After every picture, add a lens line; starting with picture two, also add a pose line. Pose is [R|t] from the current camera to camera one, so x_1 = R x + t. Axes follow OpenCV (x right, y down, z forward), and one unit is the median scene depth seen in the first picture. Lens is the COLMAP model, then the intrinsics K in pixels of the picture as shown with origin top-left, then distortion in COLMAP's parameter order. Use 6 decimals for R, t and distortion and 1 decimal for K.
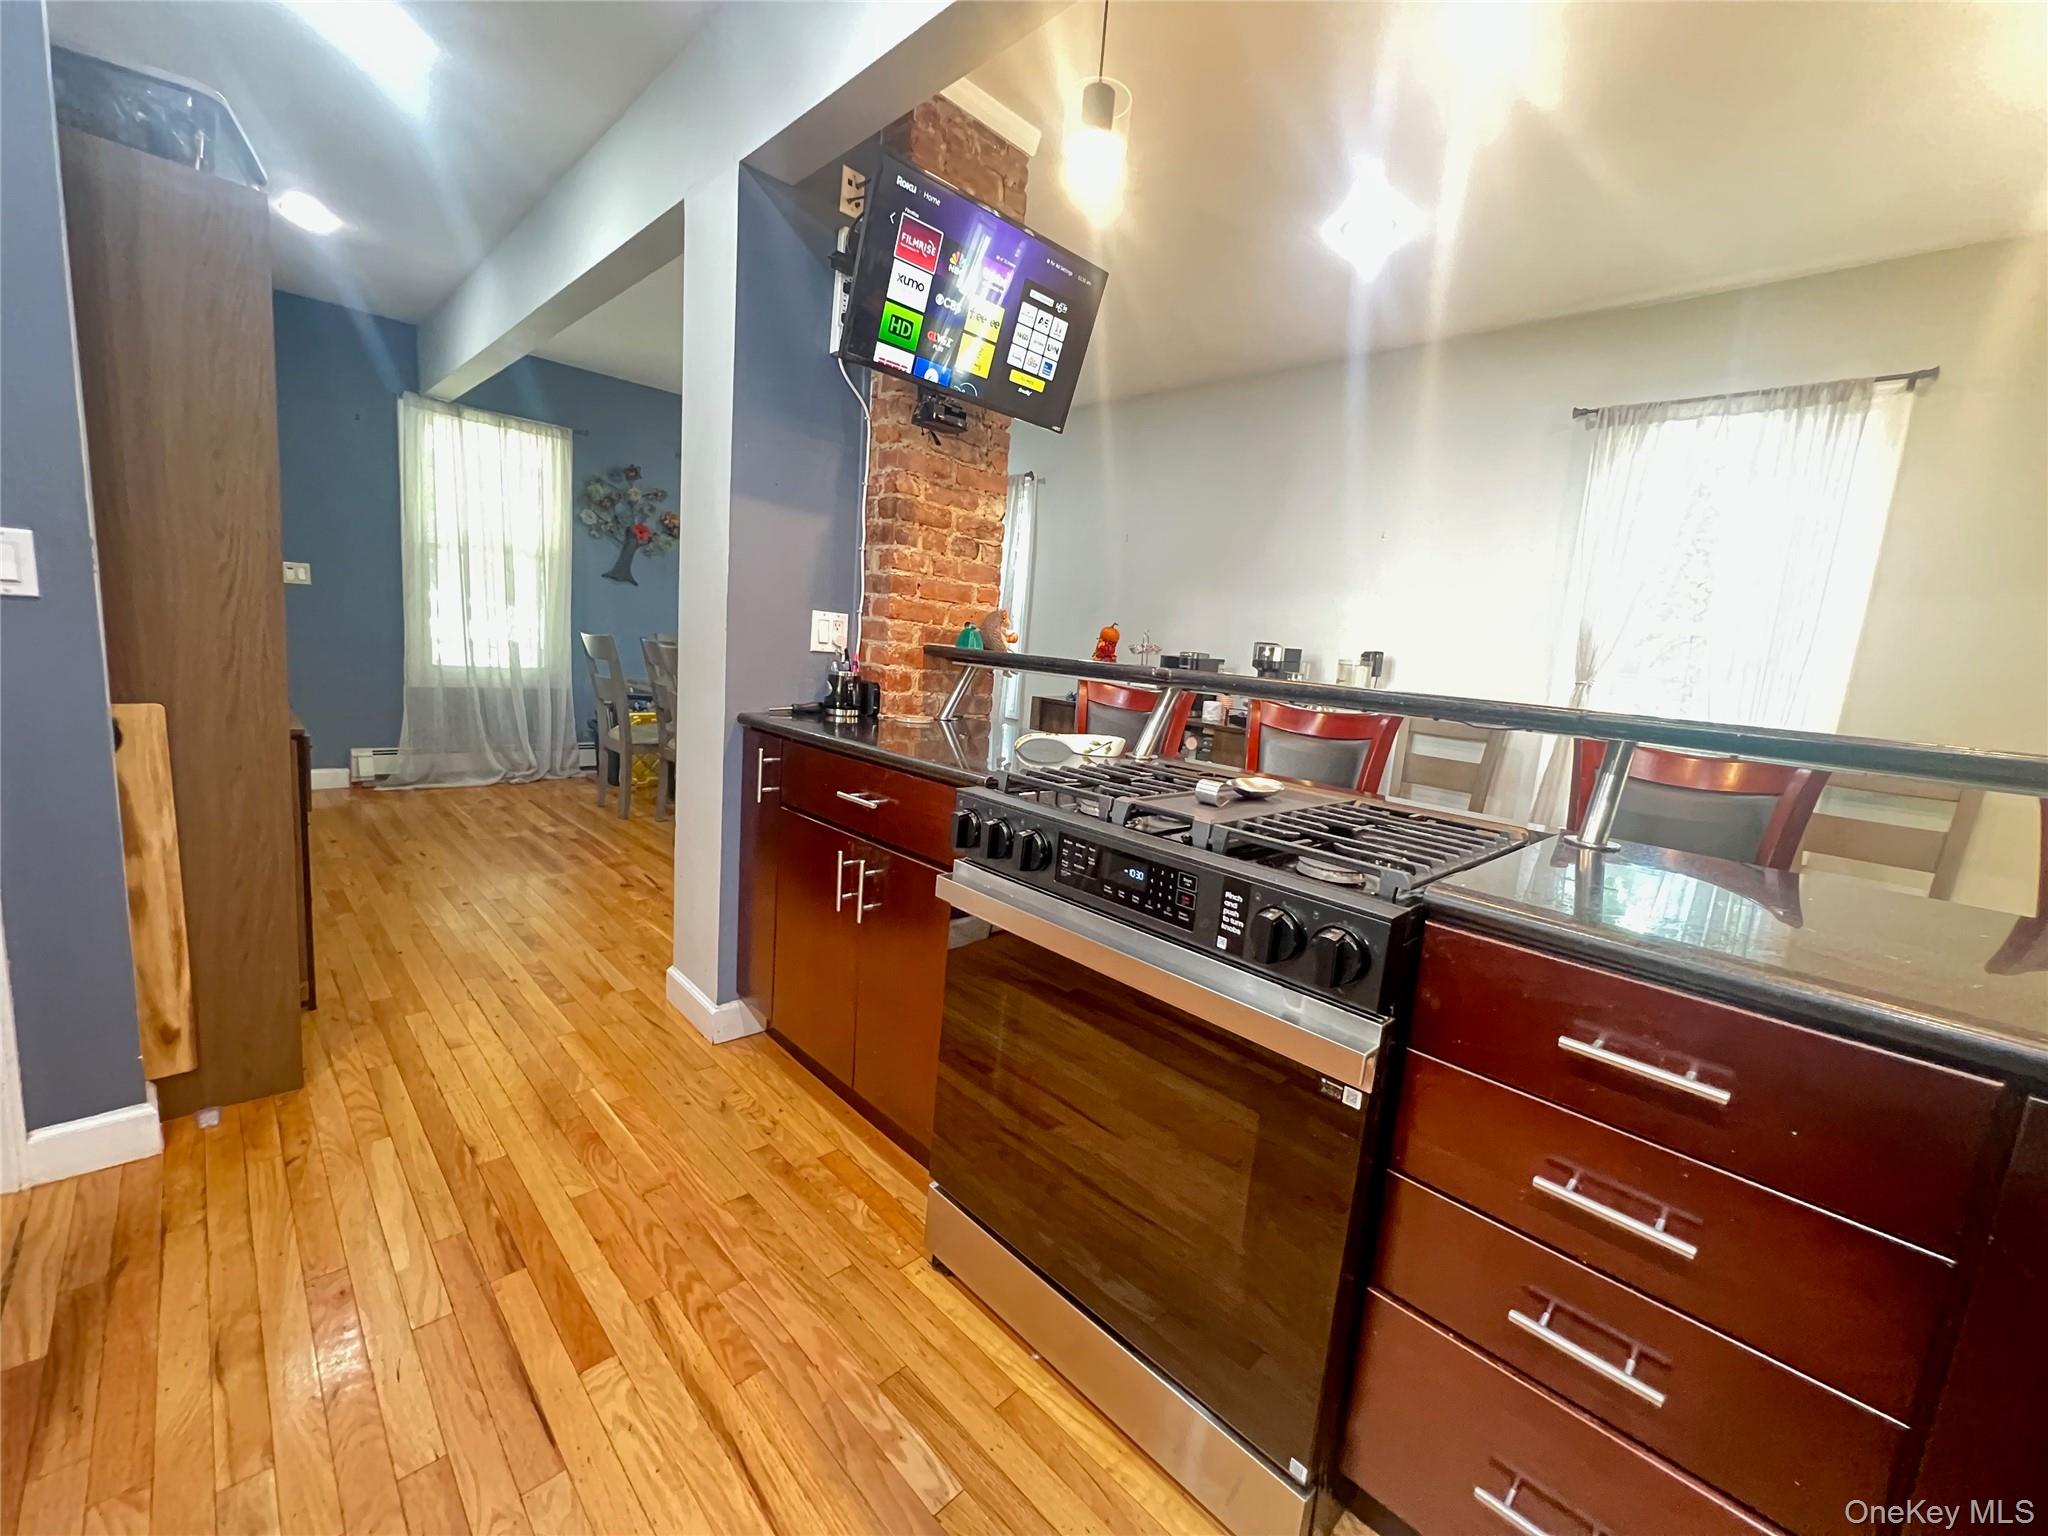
lens RADIAL K [[825.2, 0, 1021.2], [0, 825.2, 767.9], [0, 0, 1]] dist [-0.001912, 0.001001]
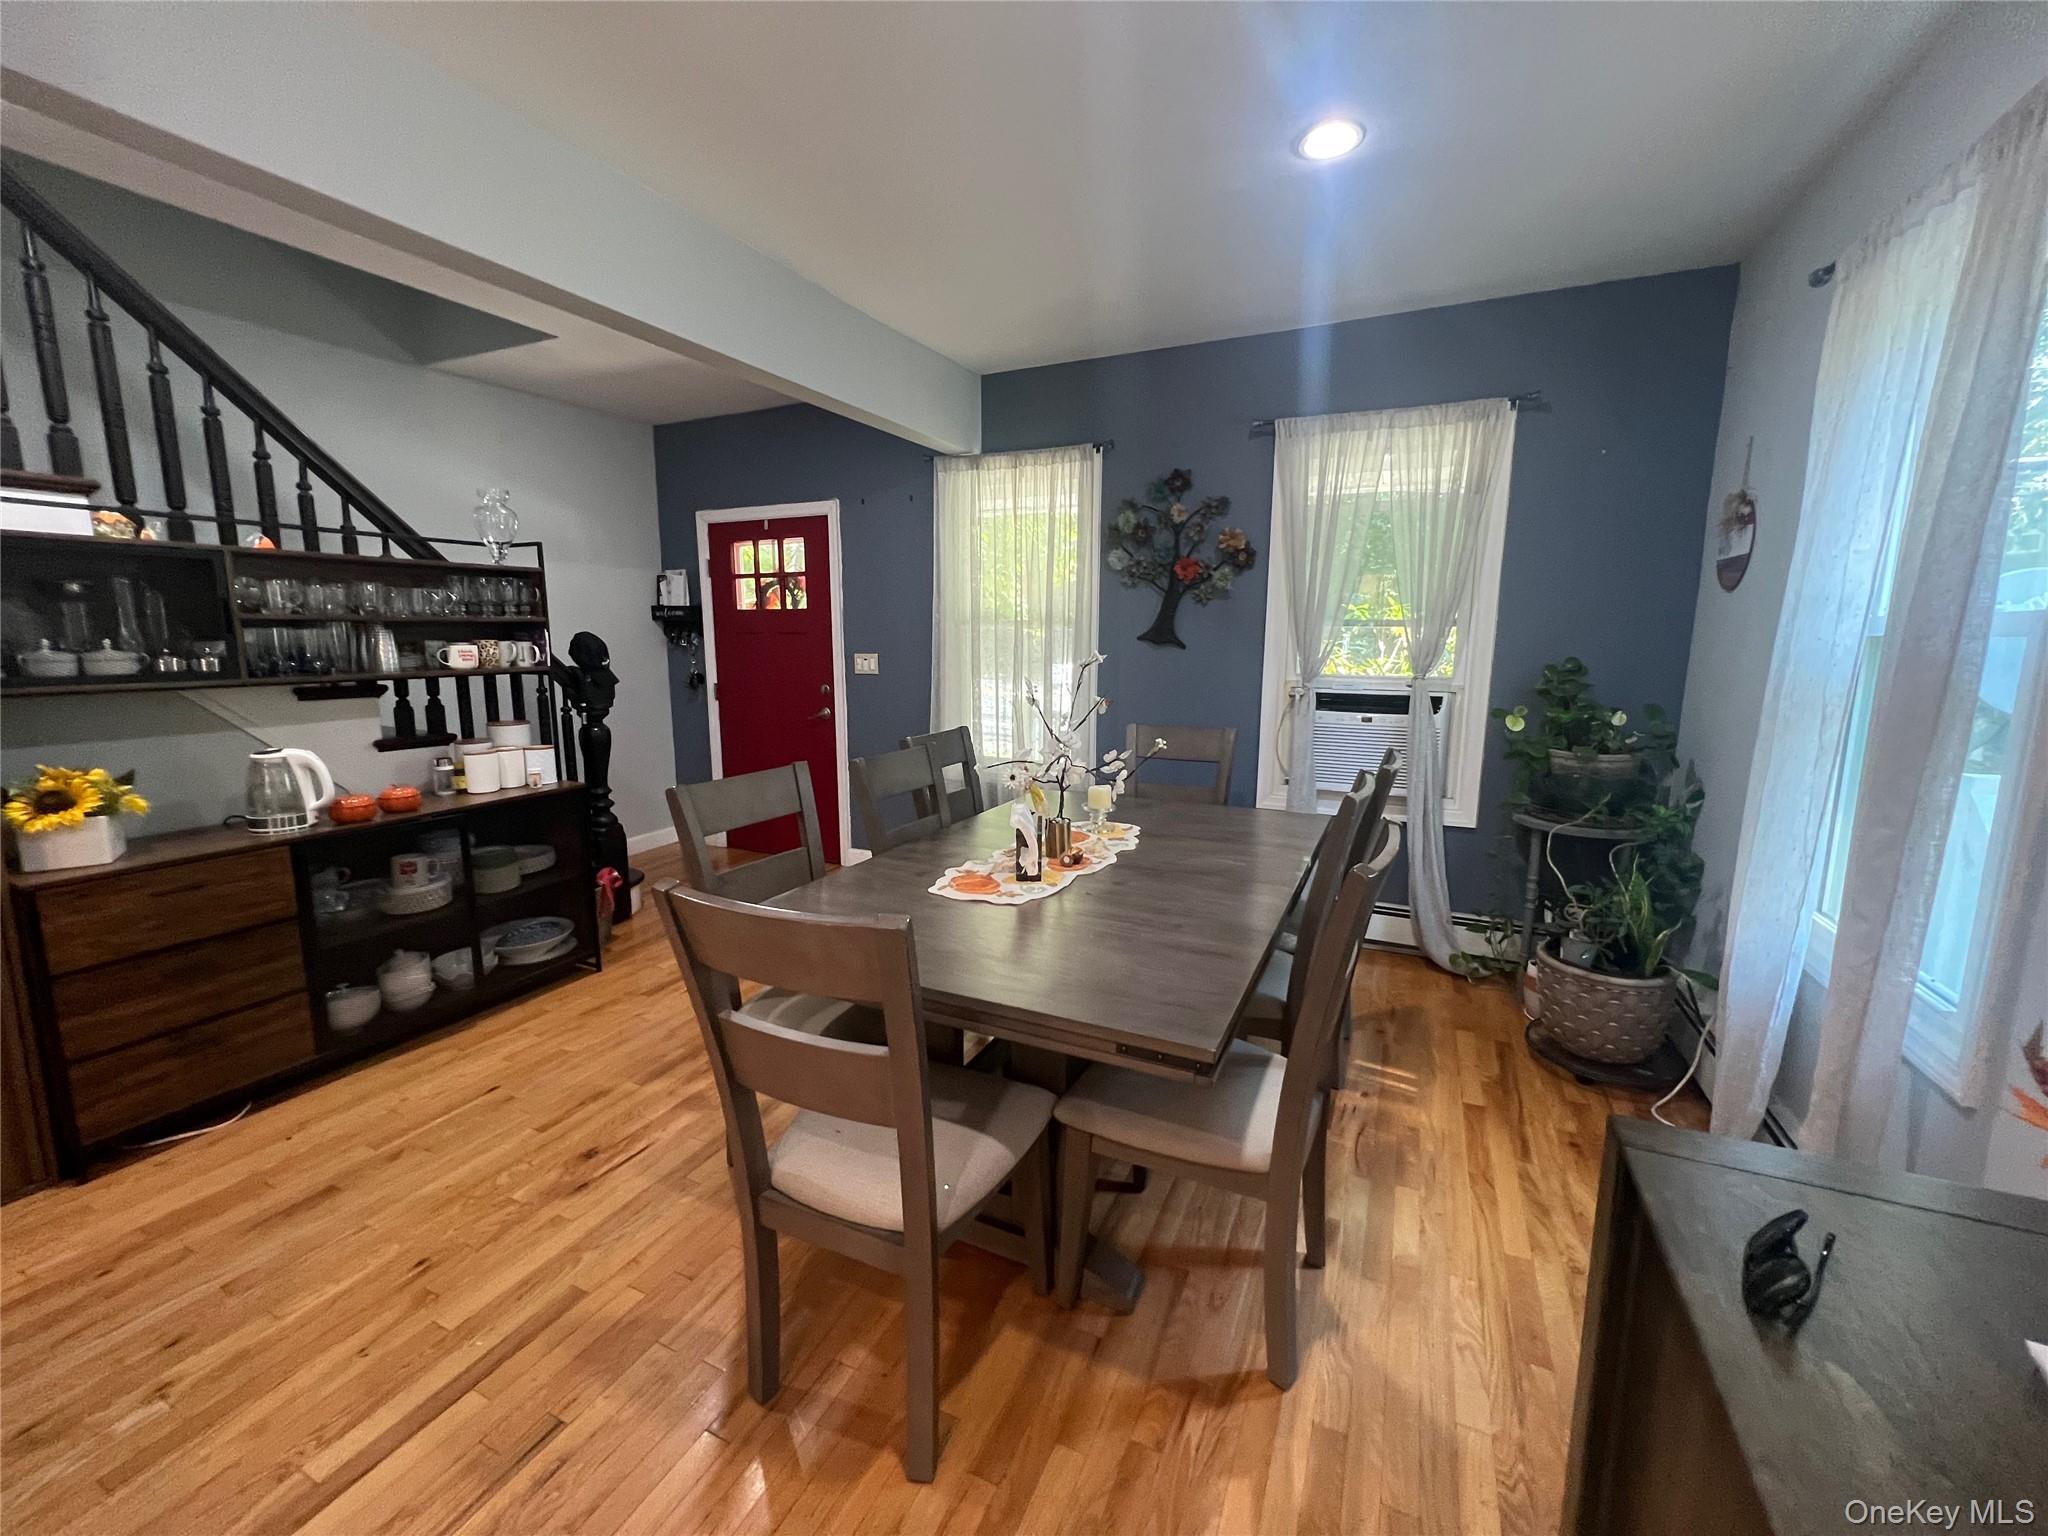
lens RADIAL K [[825.2, 0, 1031.3], [0, 825.2, 764.8], [0, 0, 1]] dist [-0.001912, 0.001001]
pose [[0.341233, 0.072984, -0.937141, 0.135575], [-0.125869, 0.991550, 0.031390, -0.139310], [0.931513, 0.107246, 0.347536, 0.694703]]
